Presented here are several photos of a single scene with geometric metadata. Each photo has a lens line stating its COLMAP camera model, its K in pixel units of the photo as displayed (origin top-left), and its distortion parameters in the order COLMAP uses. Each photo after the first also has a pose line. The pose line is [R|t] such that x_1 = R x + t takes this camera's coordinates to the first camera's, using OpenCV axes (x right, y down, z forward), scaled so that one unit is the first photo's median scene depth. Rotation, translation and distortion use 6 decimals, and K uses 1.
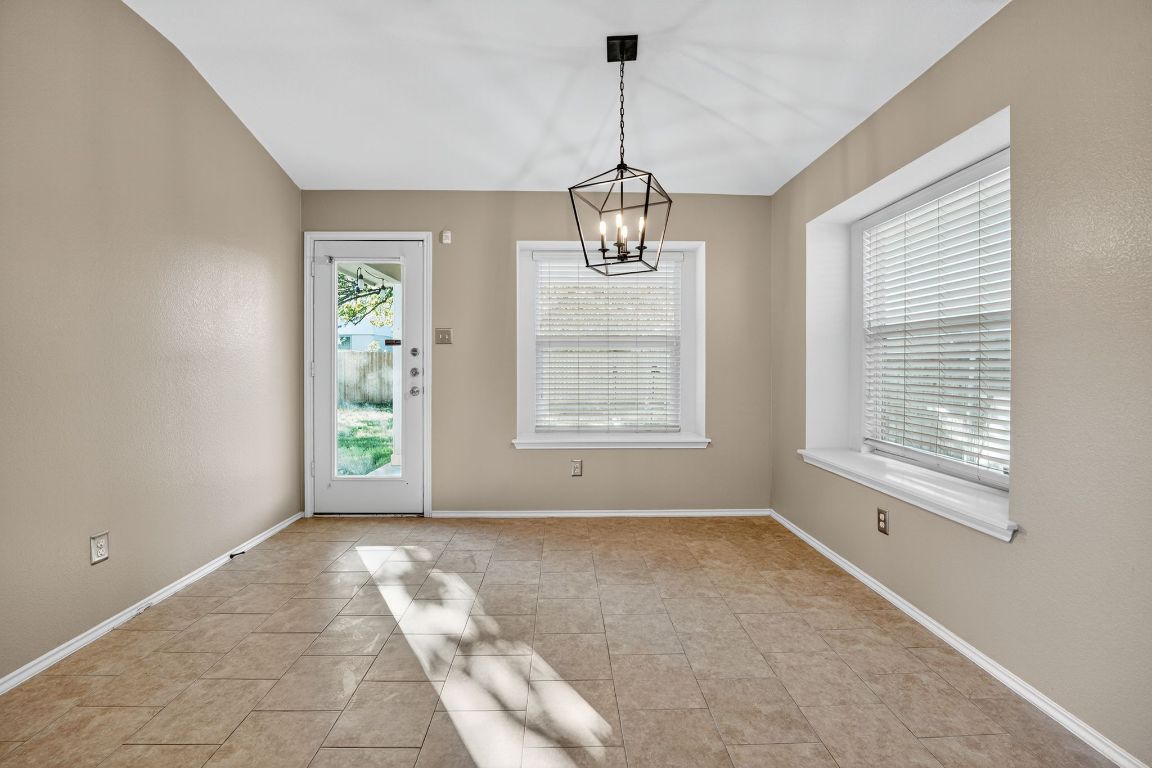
lens RADIAL K [[466.4, 0, 575.0], [0, 466.4, 375.0], [0, 0, 1]] dist [-0.027278, 0.003370]
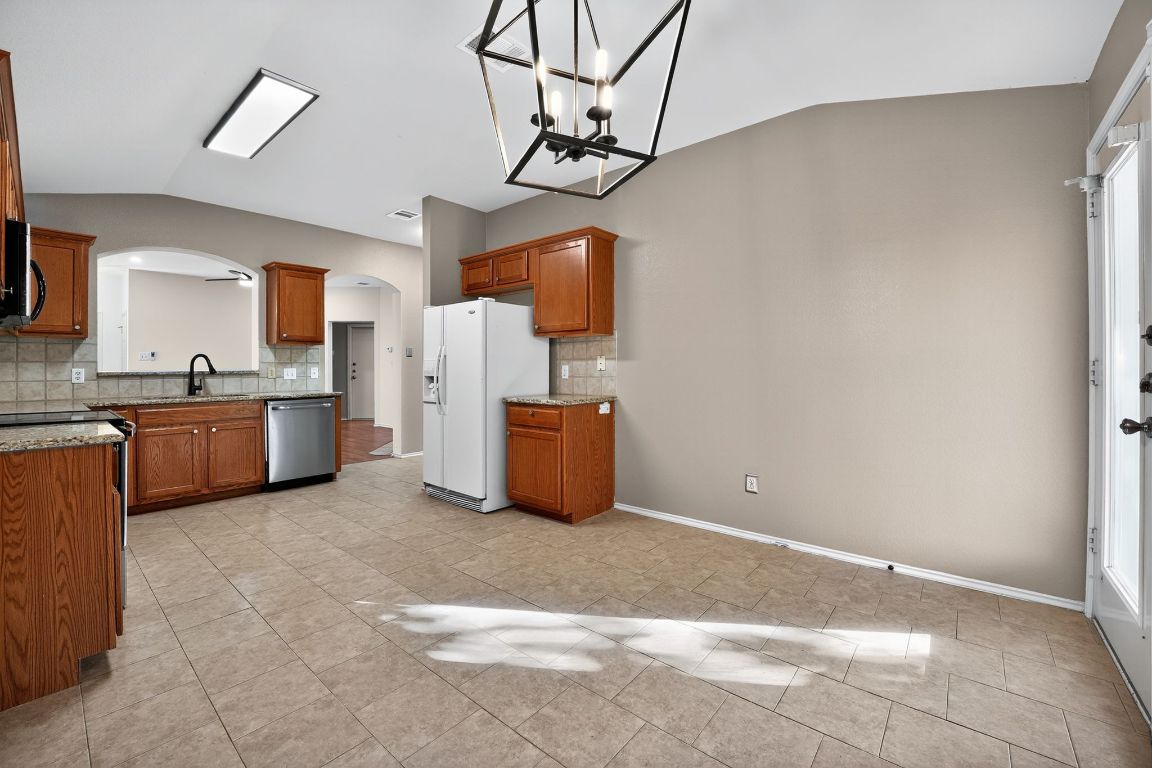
lens RADIAL K [[466.4, 0, 575.0], [0, 466.4, 375.0], [0, 0, 1]] dist [-0.027278, 0.003370]
pose [[-0.659572, 0.014599, -0.751500, 0.569504], [-0.010312, 0.999541, 0.028469, -0.037577], [0.751571, 0.026527, -0.659119, 1.608069]]
